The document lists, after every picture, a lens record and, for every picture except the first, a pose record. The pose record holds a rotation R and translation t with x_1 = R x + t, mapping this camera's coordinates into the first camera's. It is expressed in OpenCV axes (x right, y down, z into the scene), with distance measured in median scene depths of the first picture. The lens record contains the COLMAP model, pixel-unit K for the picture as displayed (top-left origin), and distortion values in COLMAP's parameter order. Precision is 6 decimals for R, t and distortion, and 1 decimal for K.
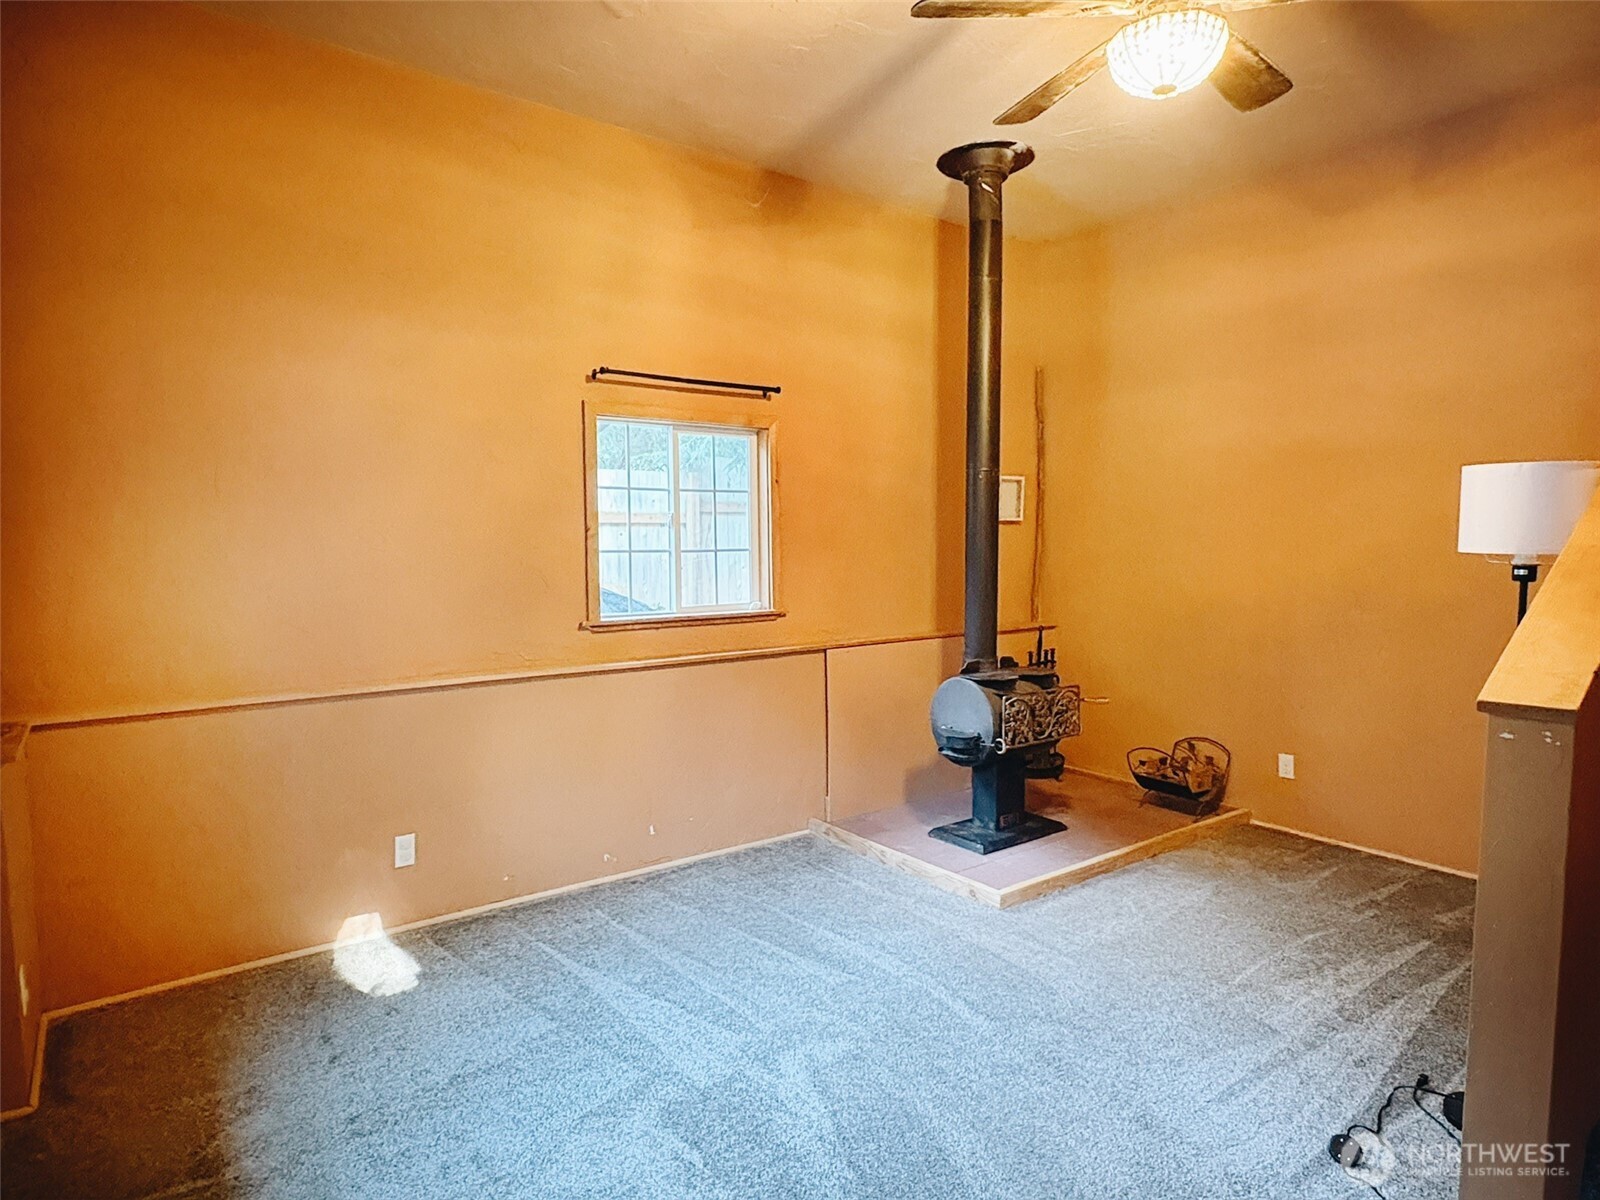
lens RADIAL K [[937.3, 0, 800.0], [0, 937.3, 600.0], [0, 0, 1]] dist [-0.014573, -0.000396]
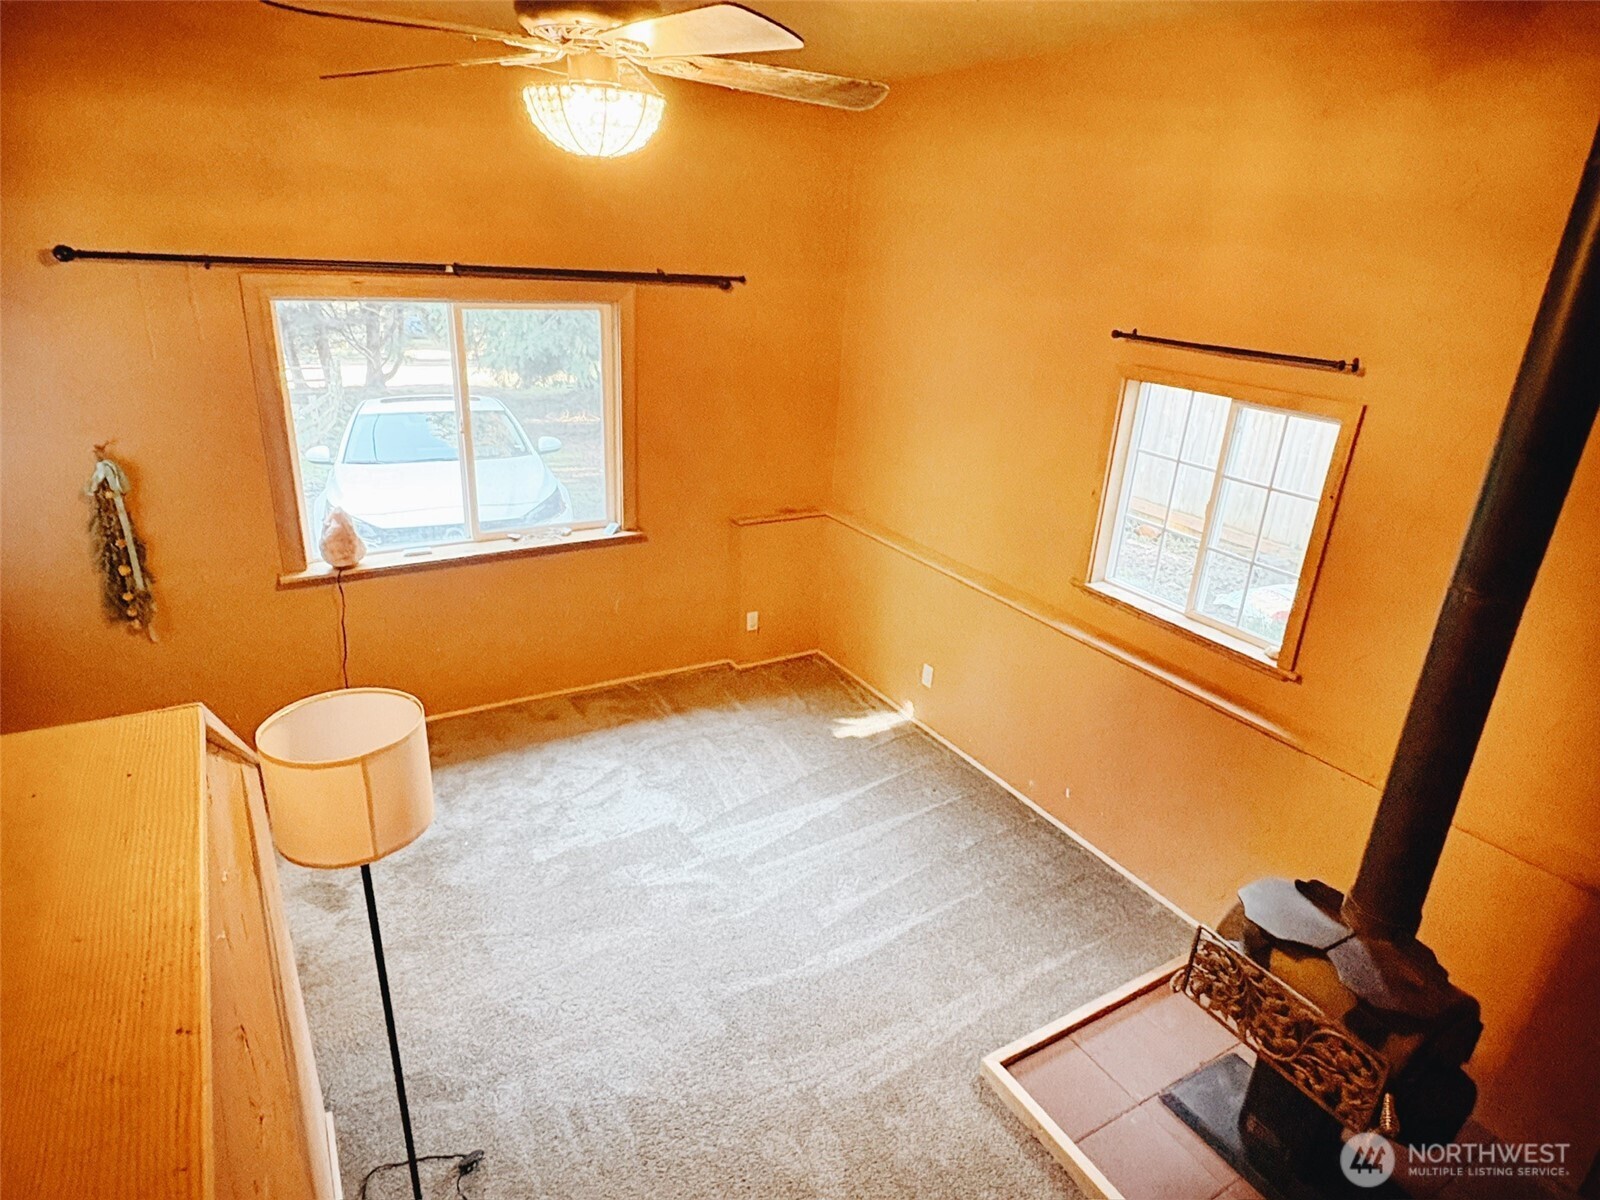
lens RADIAL K [[937.3, 0, 800.0], [0, 937.3, 600.0], [0, 0, 1]] dist [-0.014573, -0.000396]
pose [[-0.114201, 0.362023, -0.925147, 0.879388], [-0.117182, 0.919830, 0.374408, -0.350146], [0.986522, 0.151169, -0.062623, 0.881017]]
